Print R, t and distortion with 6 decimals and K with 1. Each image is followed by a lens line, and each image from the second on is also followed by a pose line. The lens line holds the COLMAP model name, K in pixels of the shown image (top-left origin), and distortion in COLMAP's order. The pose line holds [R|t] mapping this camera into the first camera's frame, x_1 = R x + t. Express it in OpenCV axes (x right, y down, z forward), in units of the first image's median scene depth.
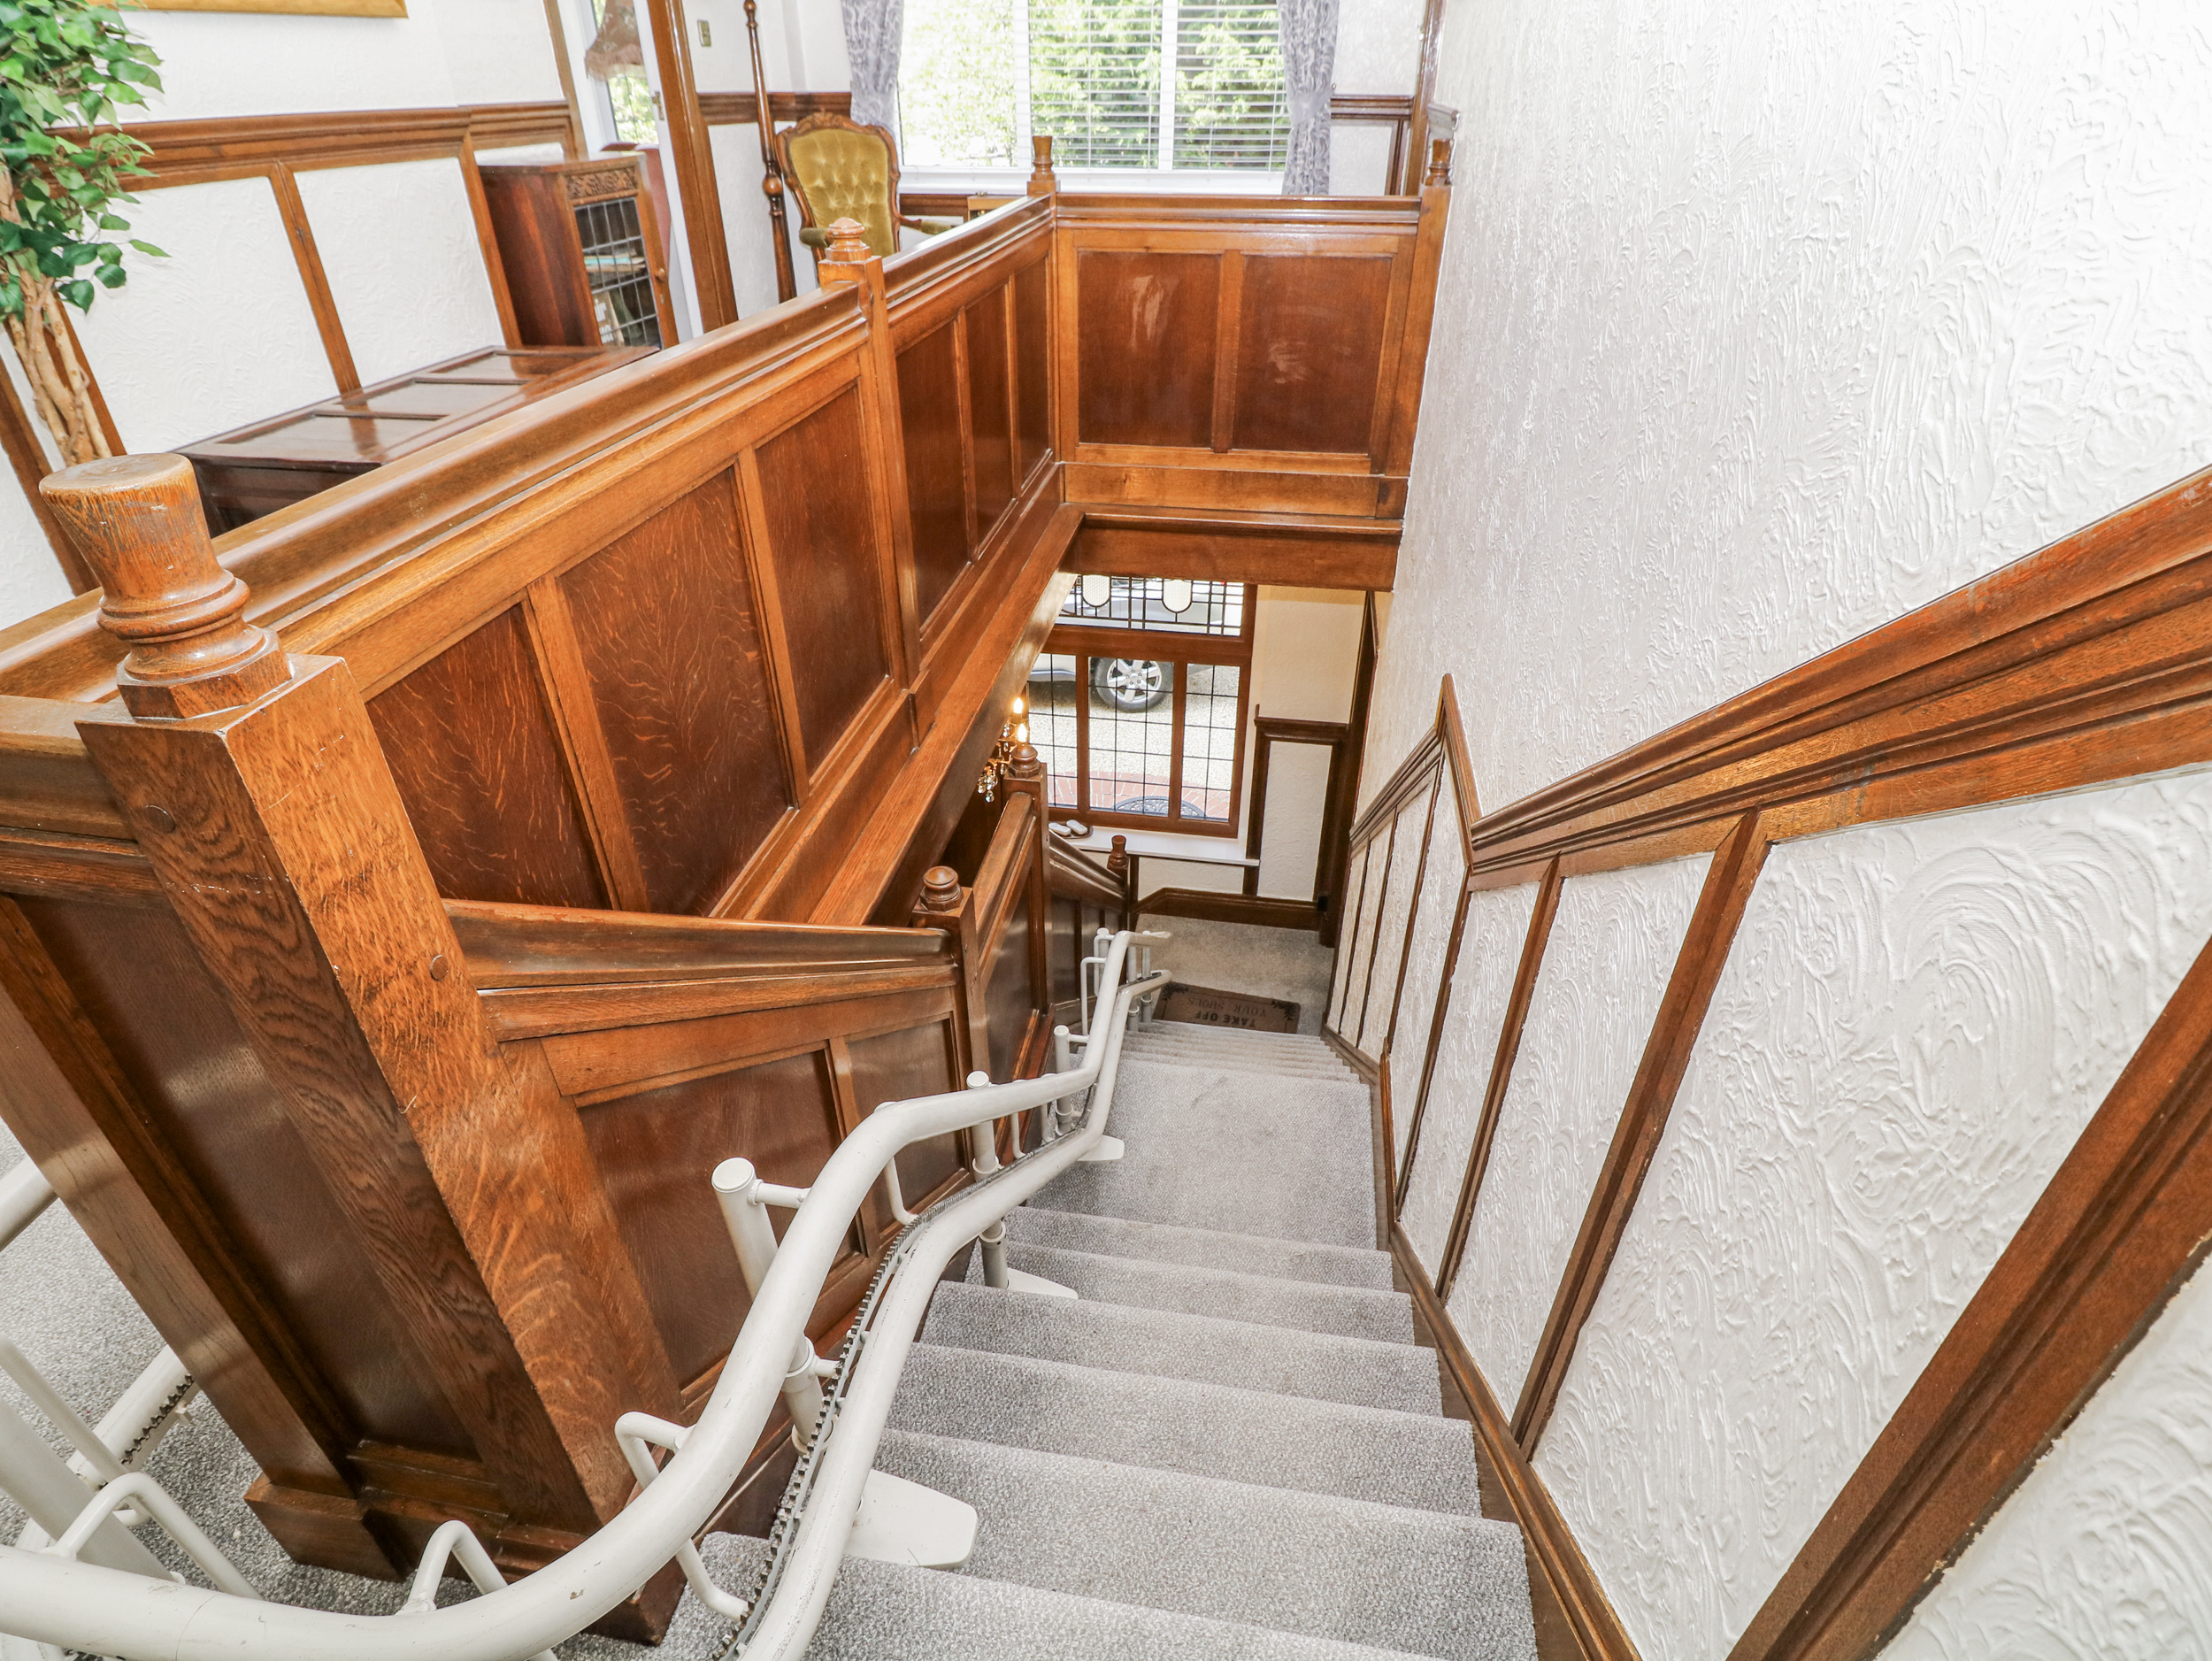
lens RADIAL K [[1154.4, 0, 1100.2], [0, 1154.4, 812.9], [0, 0, 1]] dist [-0.000165, -0.014321]
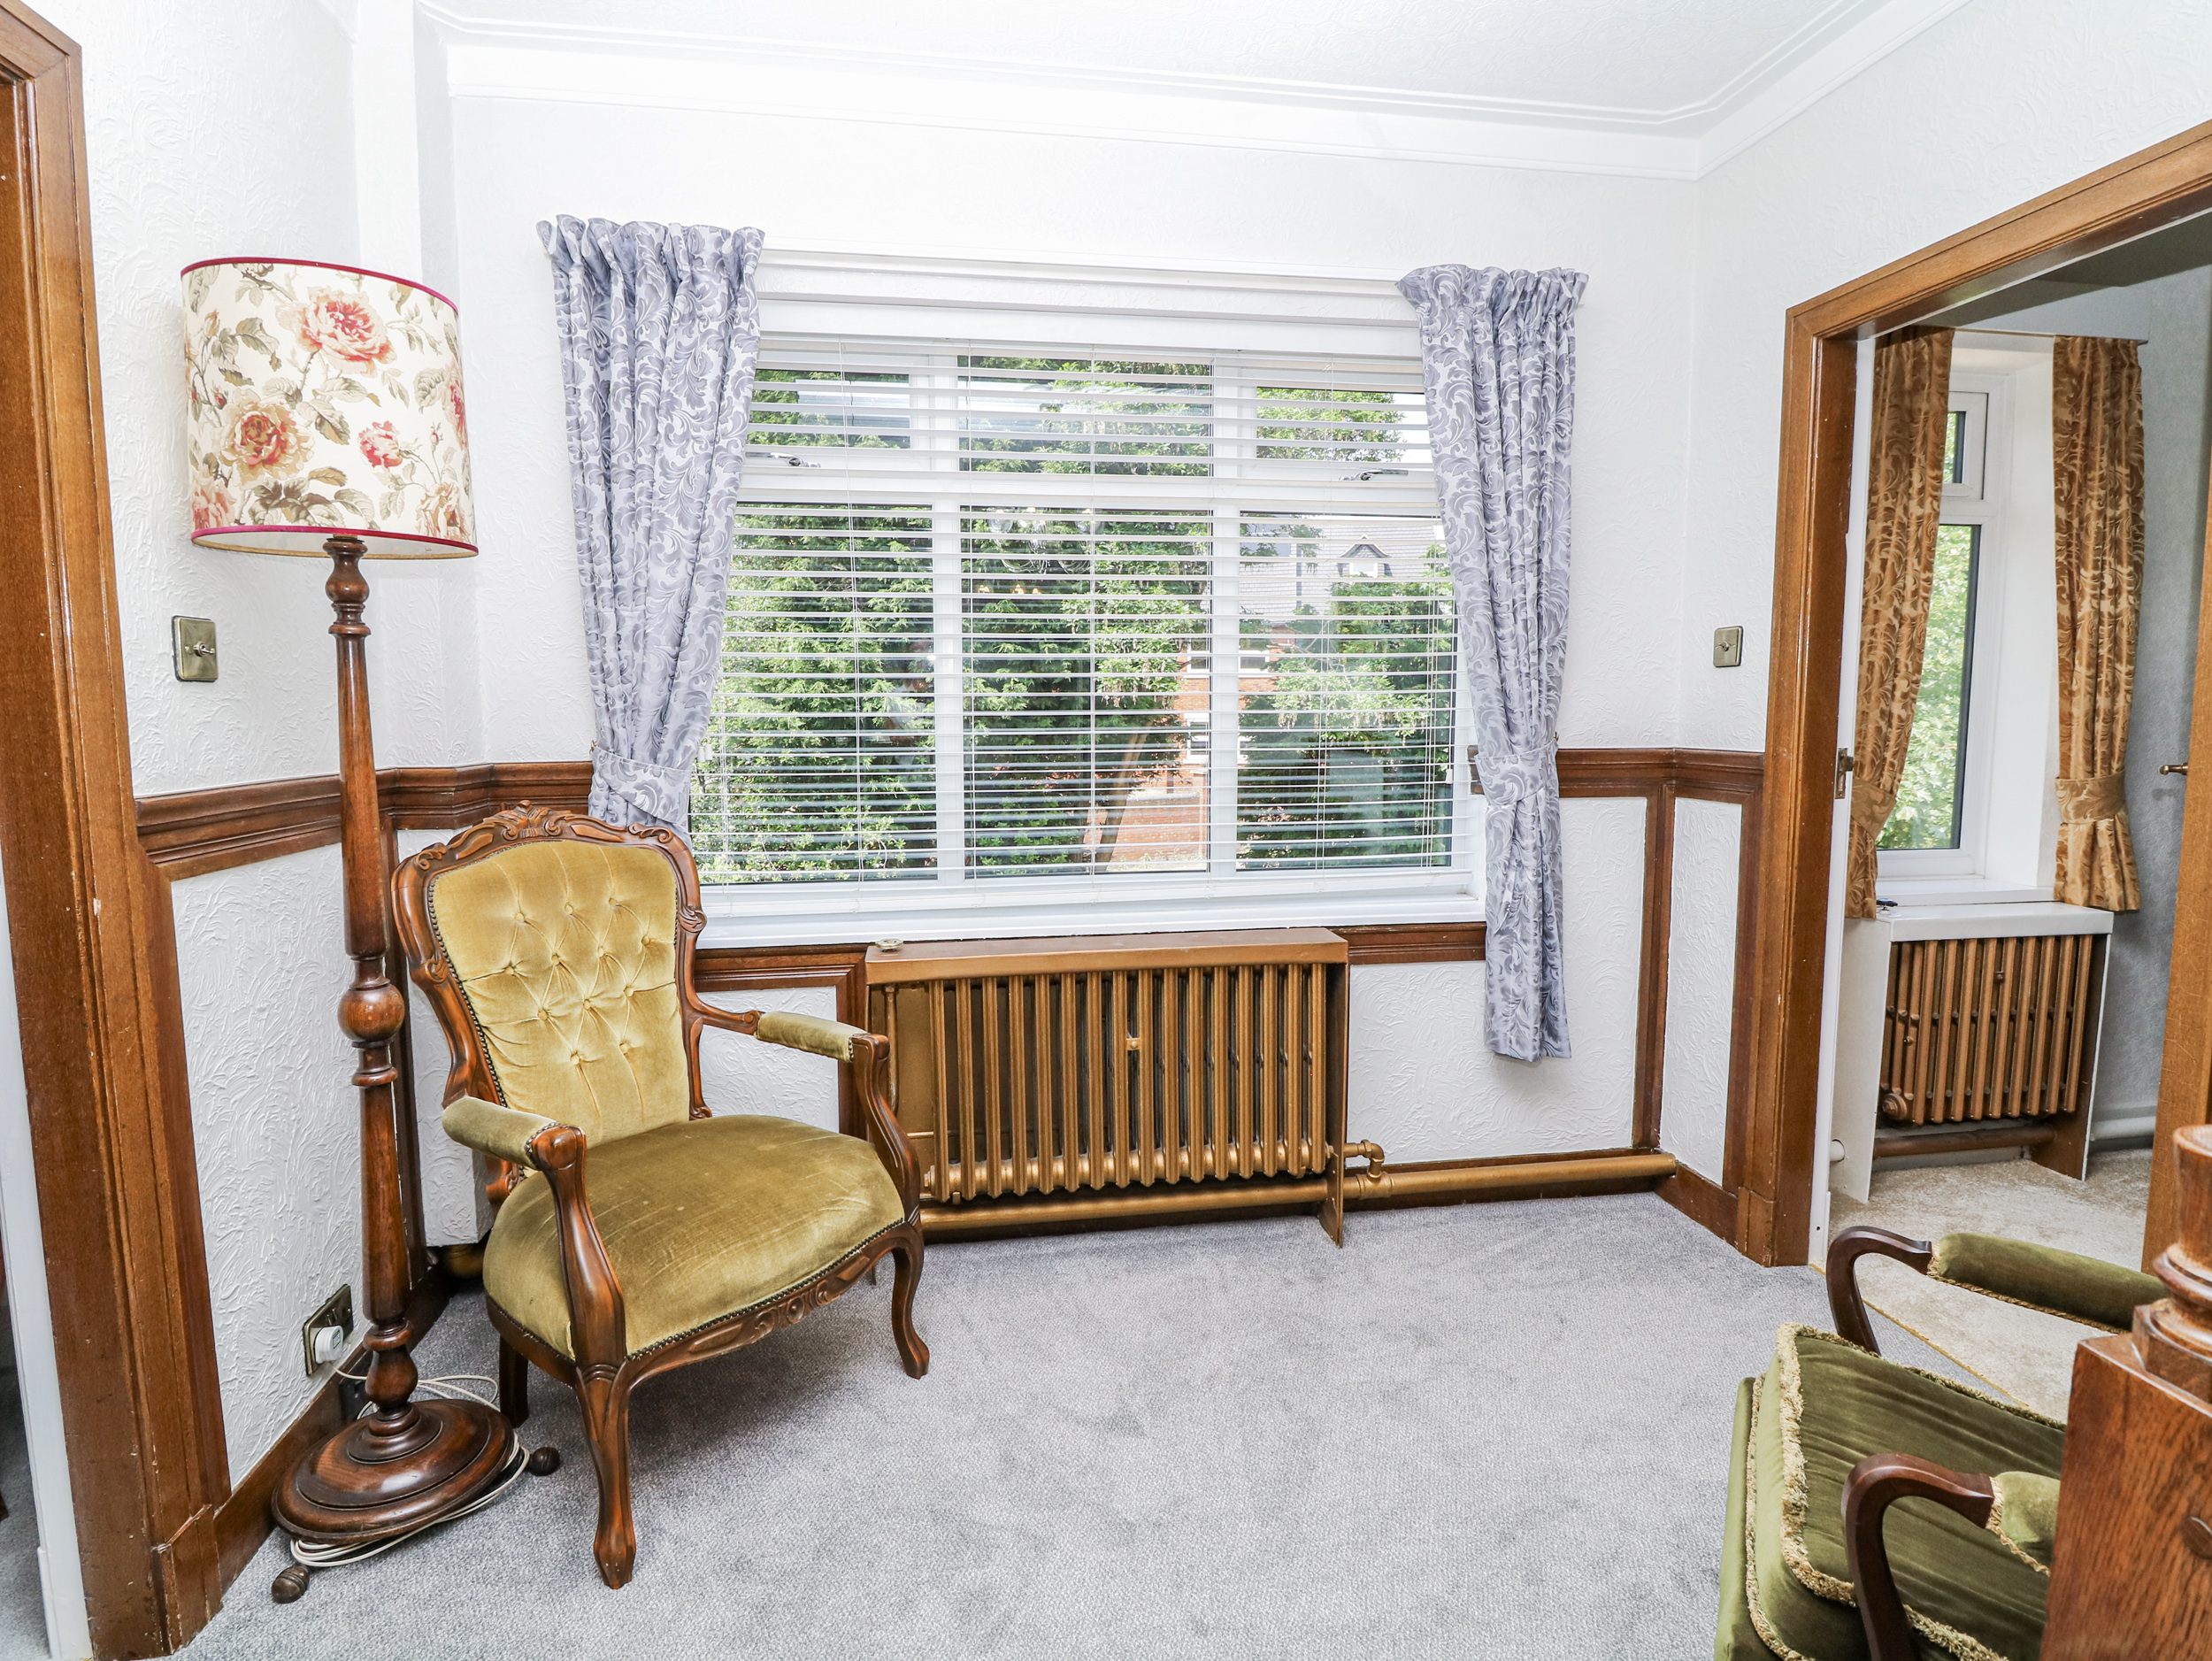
lens RADIAL K [[1154.4, 0, 1100.2], [0, 1154.4, 812.9], [0, 0, 1]] dist [-0.000165, -0.014321]
pose [[0.946088, -0.037919, 0.321684, -0.177795], [0.178988, 0.888927, -0.421630, -0.391151], [-0.269966, 0.456477, 0.847790, 0.586525]]
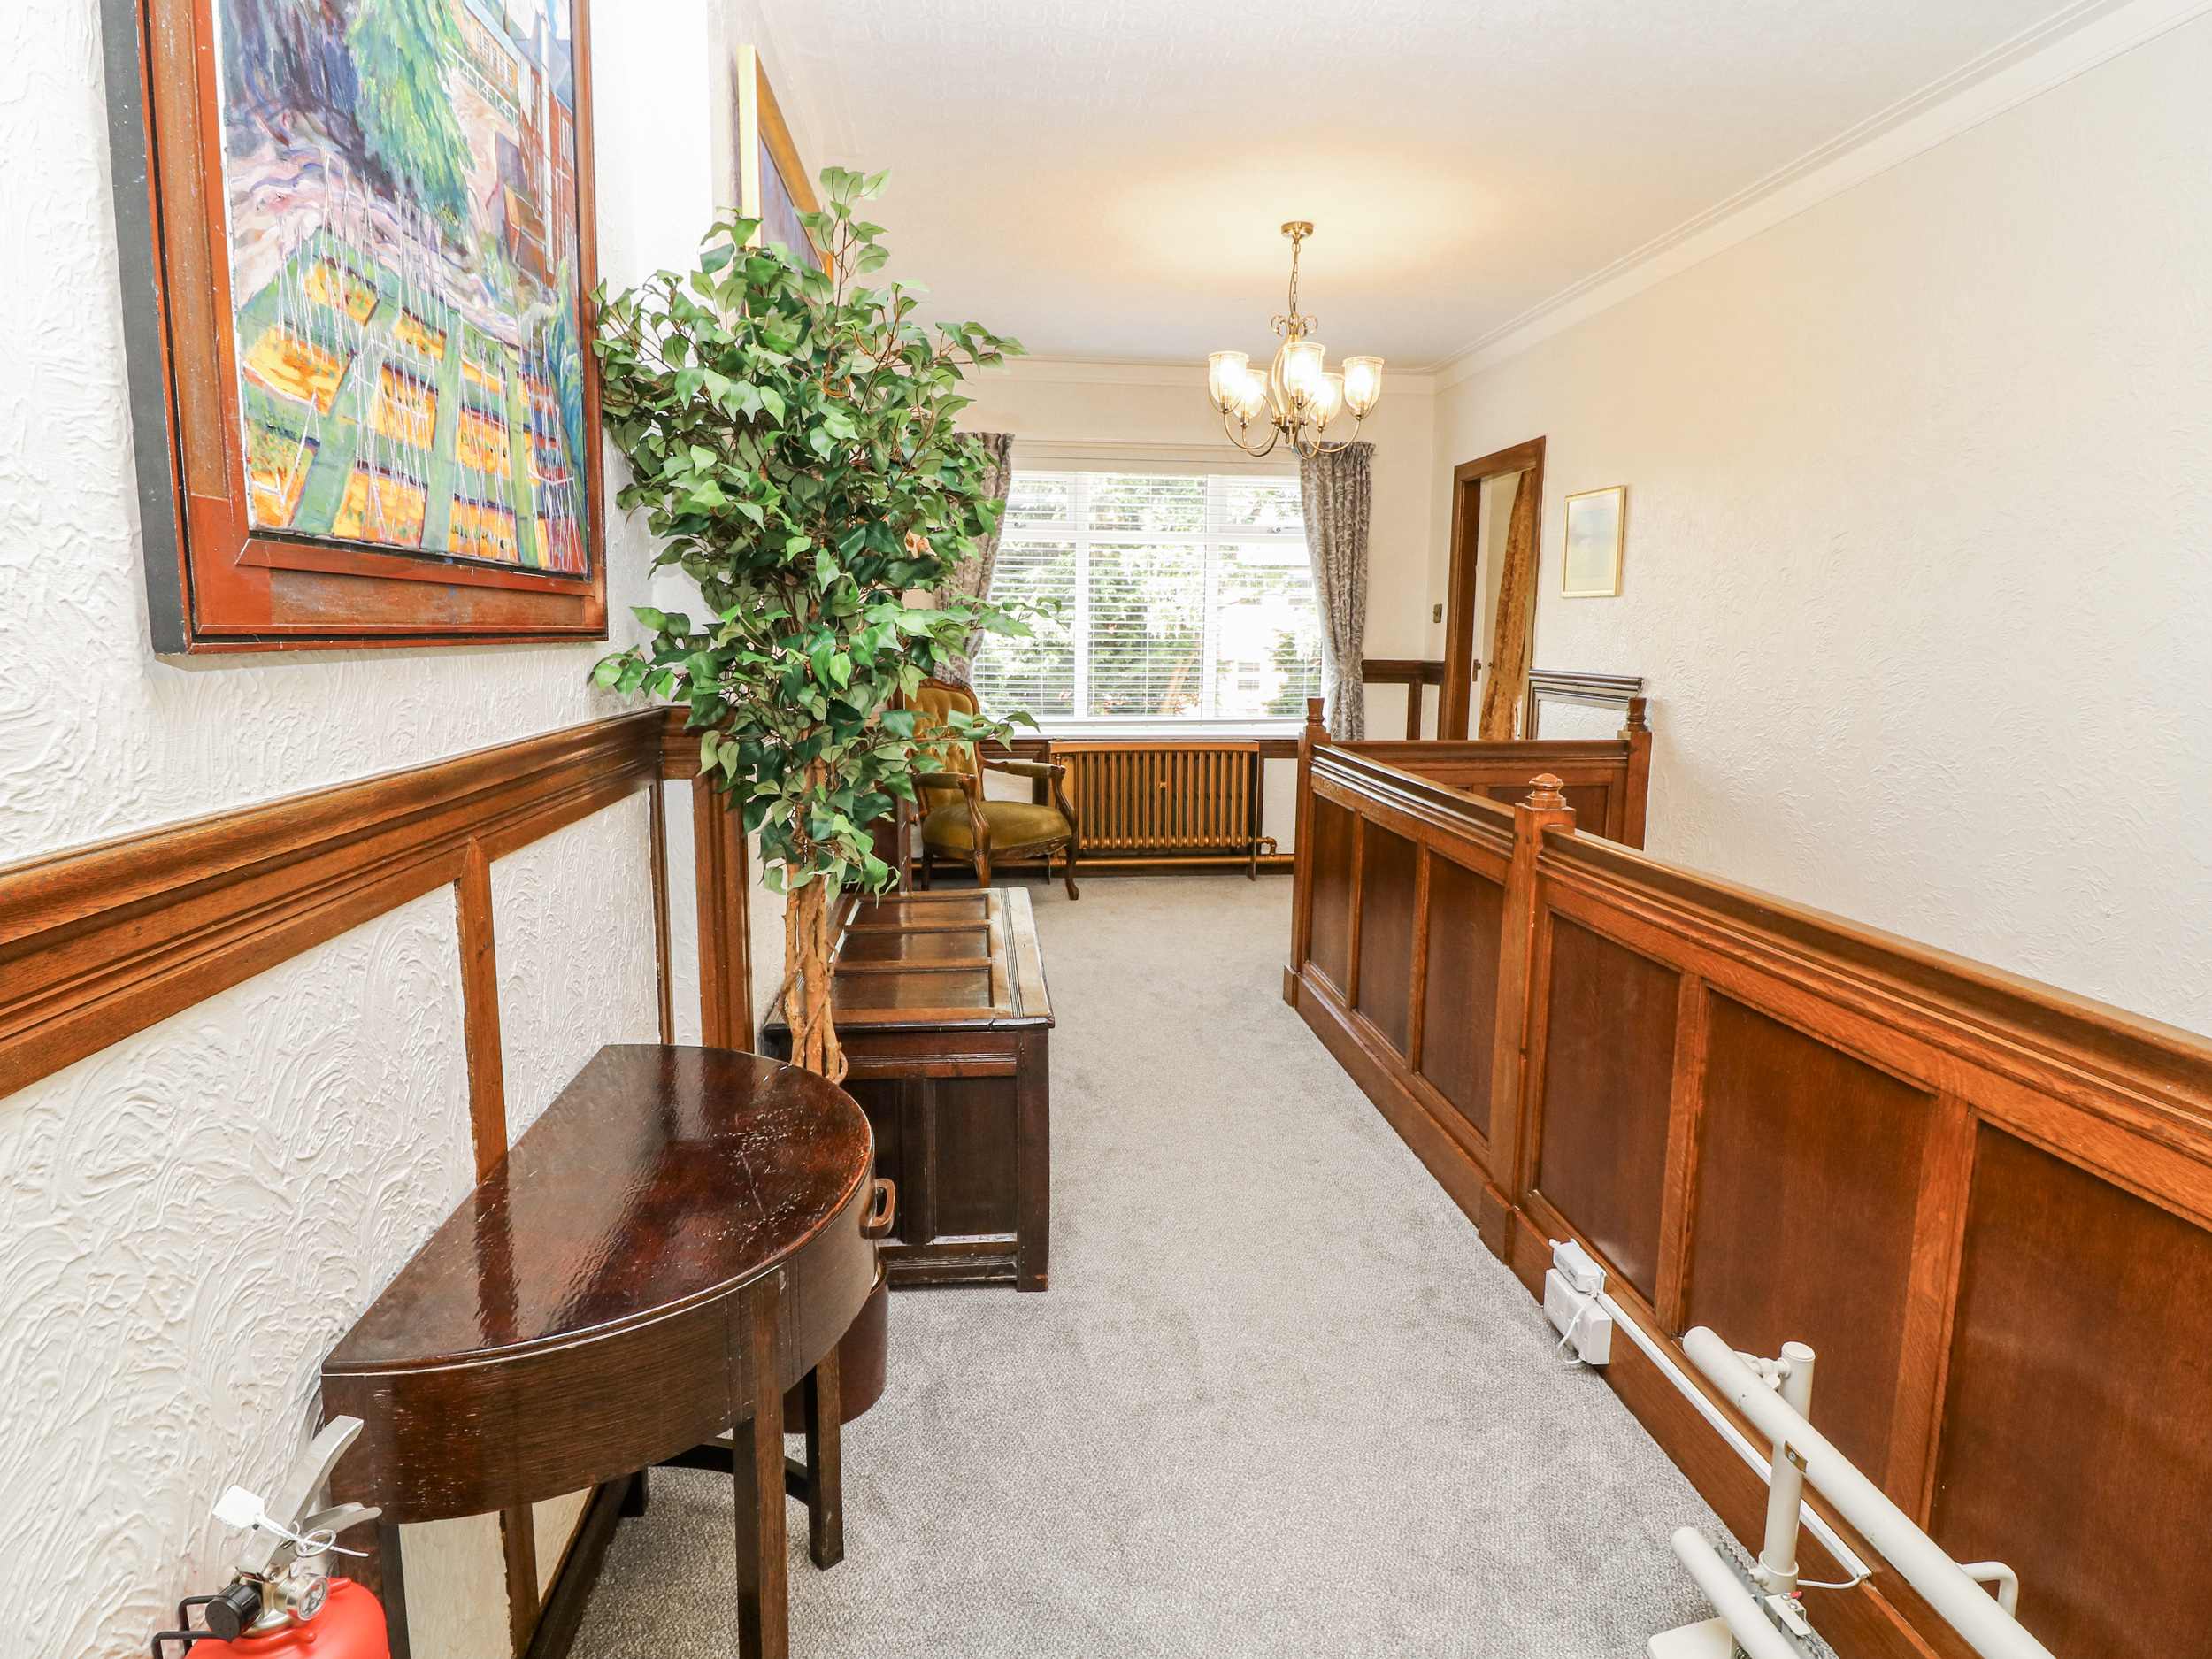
lens RADIAL K [[1154.4, 0, 1100.2], [0, 1154.4, 811.9], [0, 0, 1]] dist [-0.000165, -0.014321]
pose [[0.958888, -0.035469, 0.281561, -0.390081], [0.145613, 0.913087, -0.380879, -0.060081], [-0.243580, 0.406219, 0.880712, 0.071208]]
